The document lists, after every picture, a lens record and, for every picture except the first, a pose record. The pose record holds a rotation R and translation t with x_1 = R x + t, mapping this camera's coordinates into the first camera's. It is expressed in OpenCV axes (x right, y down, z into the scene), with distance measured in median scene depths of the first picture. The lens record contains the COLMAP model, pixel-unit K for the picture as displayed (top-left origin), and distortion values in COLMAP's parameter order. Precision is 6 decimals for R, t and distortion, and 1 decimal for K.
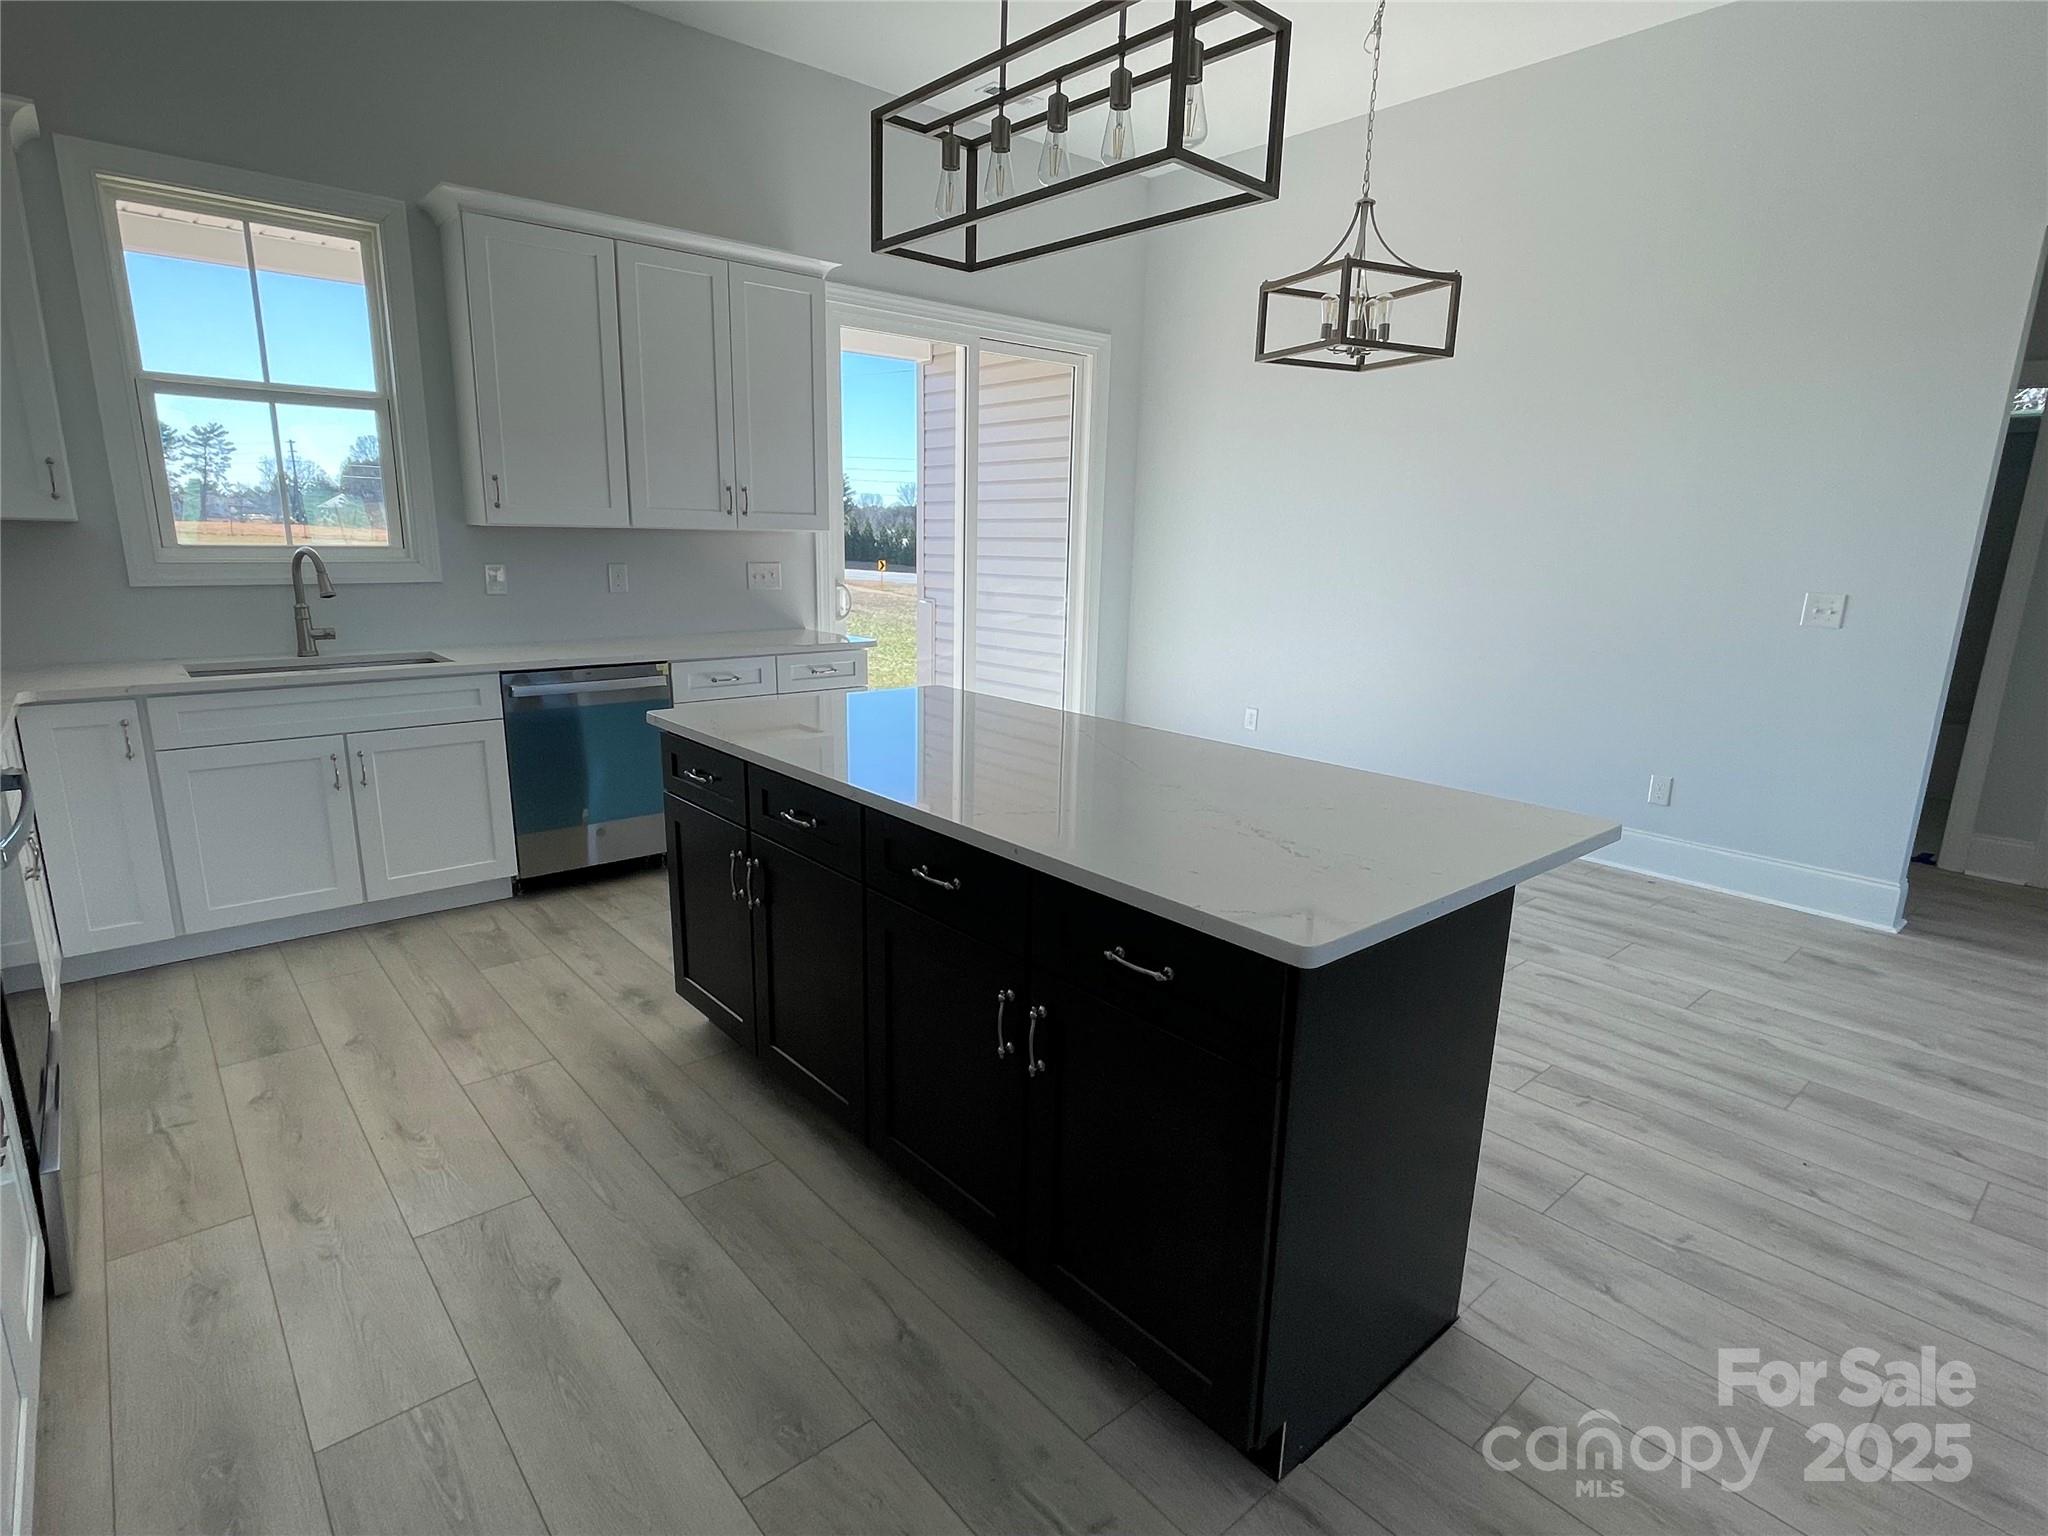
lens RADIAL K [[1053.8, 0, 1019.3], [0, 1053.8, 775.0], [0, 0, 1]] dist [-0.008769, 0.005319]
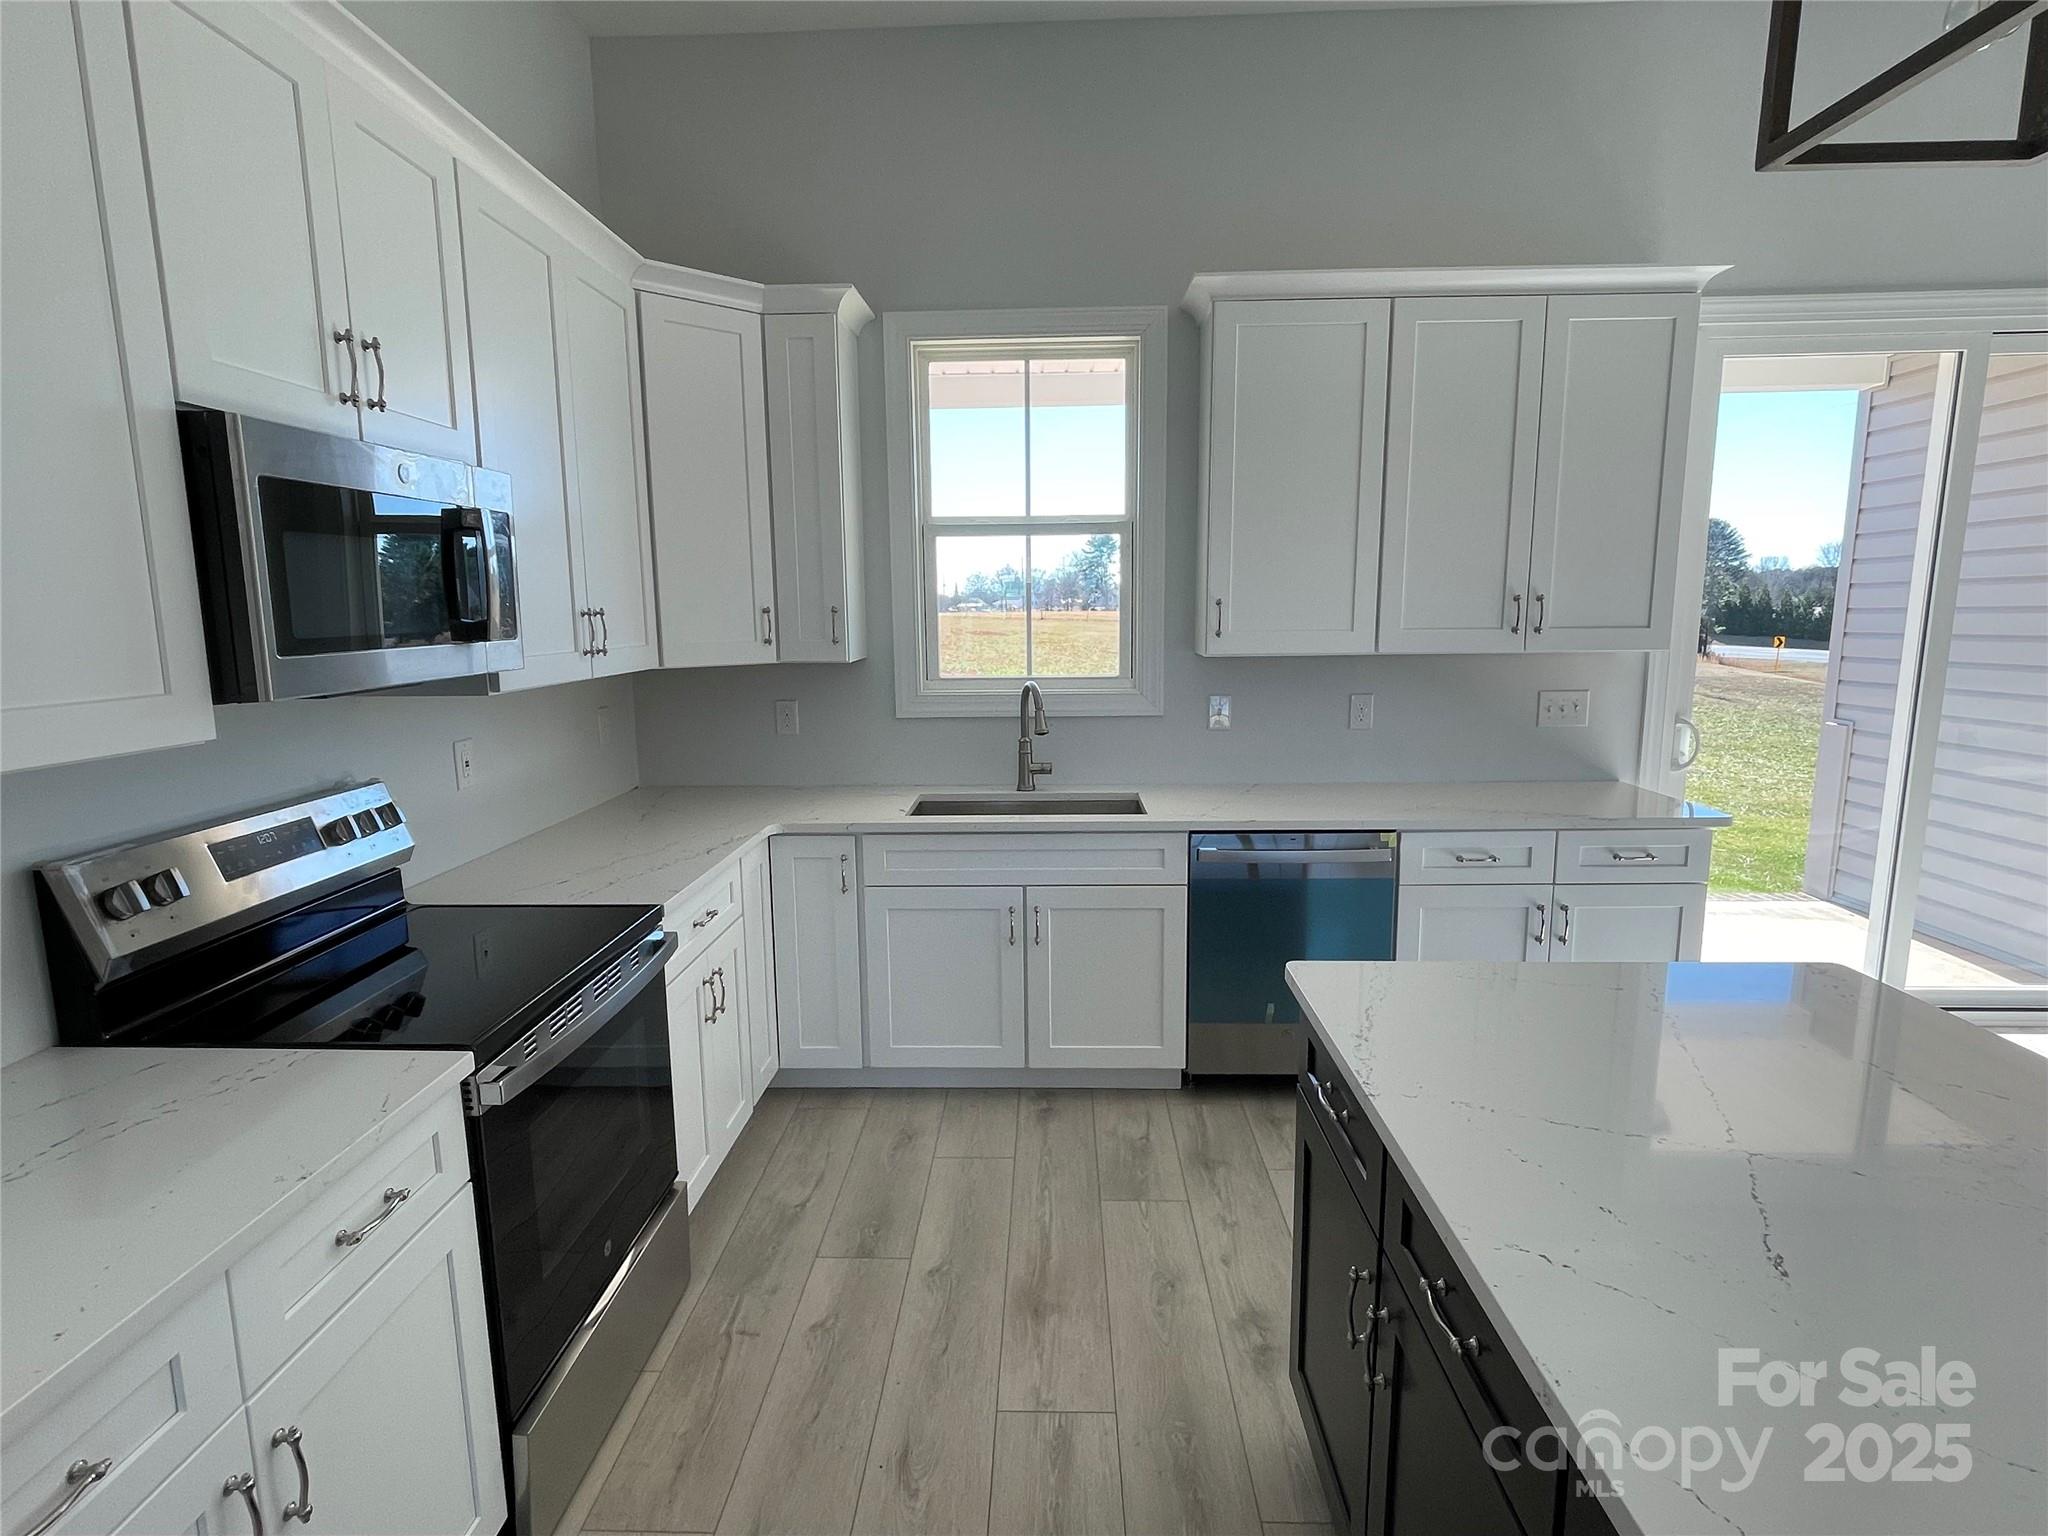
lens RADIAL K [[1053.8, 0, 1018.7], [0, 1053.8, 773.8], [0, 0, 1]] dist [-0.008769, 0.005319]
pose [[0.731282, 0.080652, -0.677290, -0.025269], [-0.128875, 0.991437, -0.021088, -0.107913], [0.669790, 0.102707, 0.735414, 0.282675]]
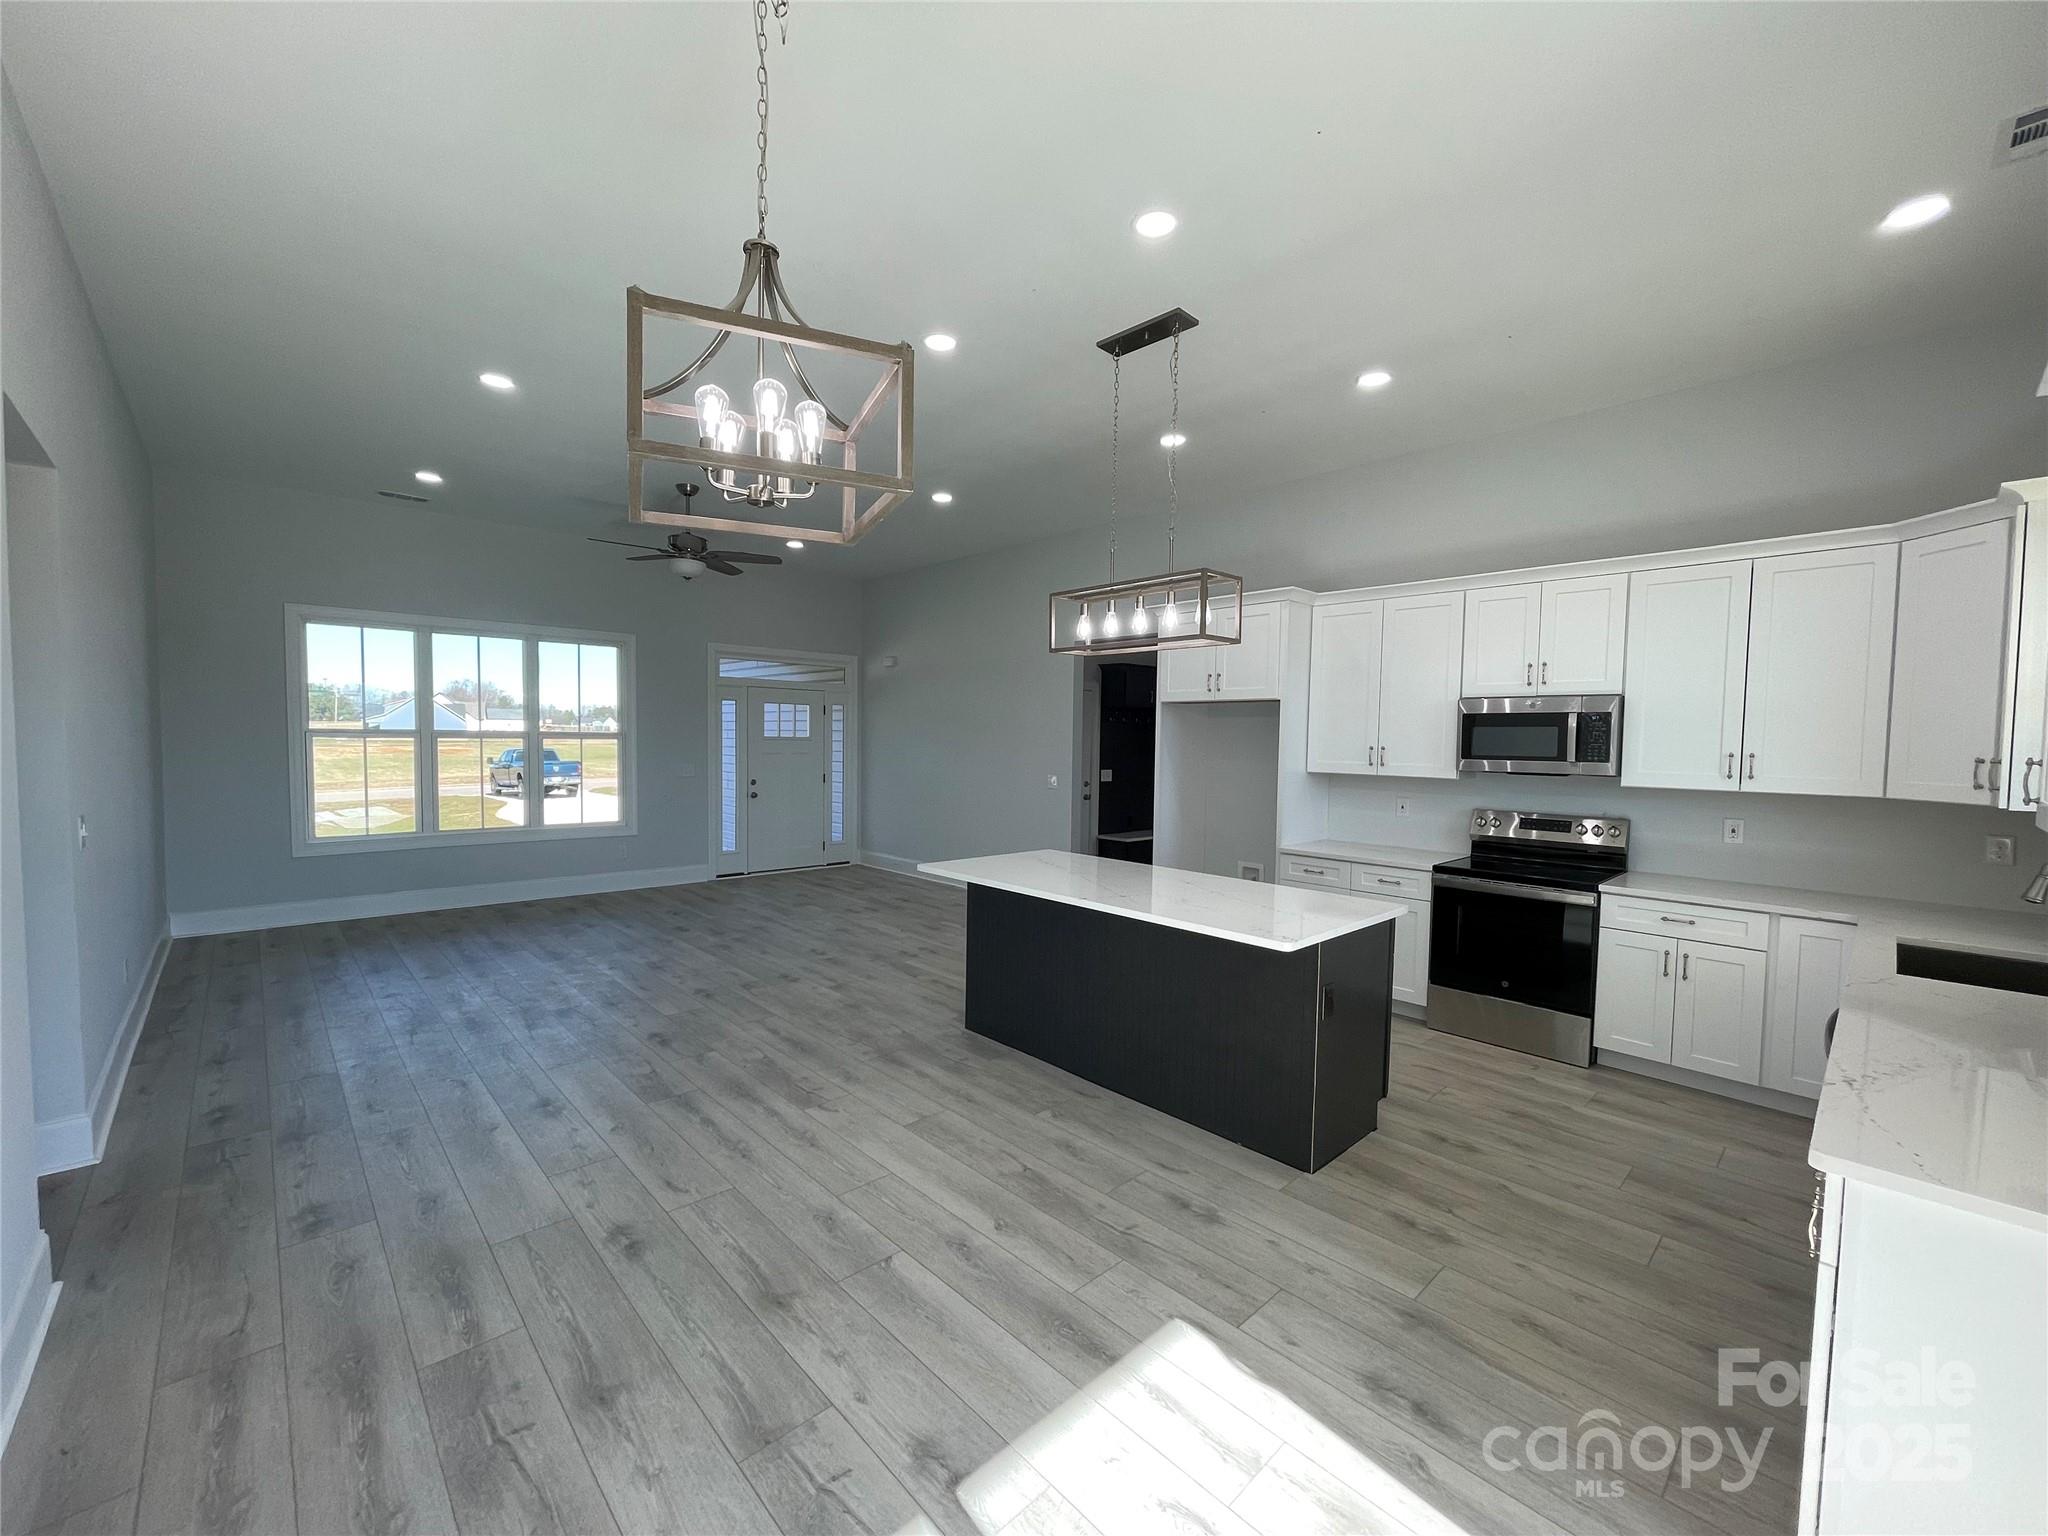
lens RADIAL K [[822.5, 0, 1025.6], [0, 822.5, 775.7], [0, 0, 1]] dist [-0.002209, -0.000134]
pose [[-0.998048, -0.034503, -0.052064, 0.203824], [-0.047267, 0.962127, 0.268473, -0.401513], [0.040829, 0.270409, -0.961879, 1.554163]]
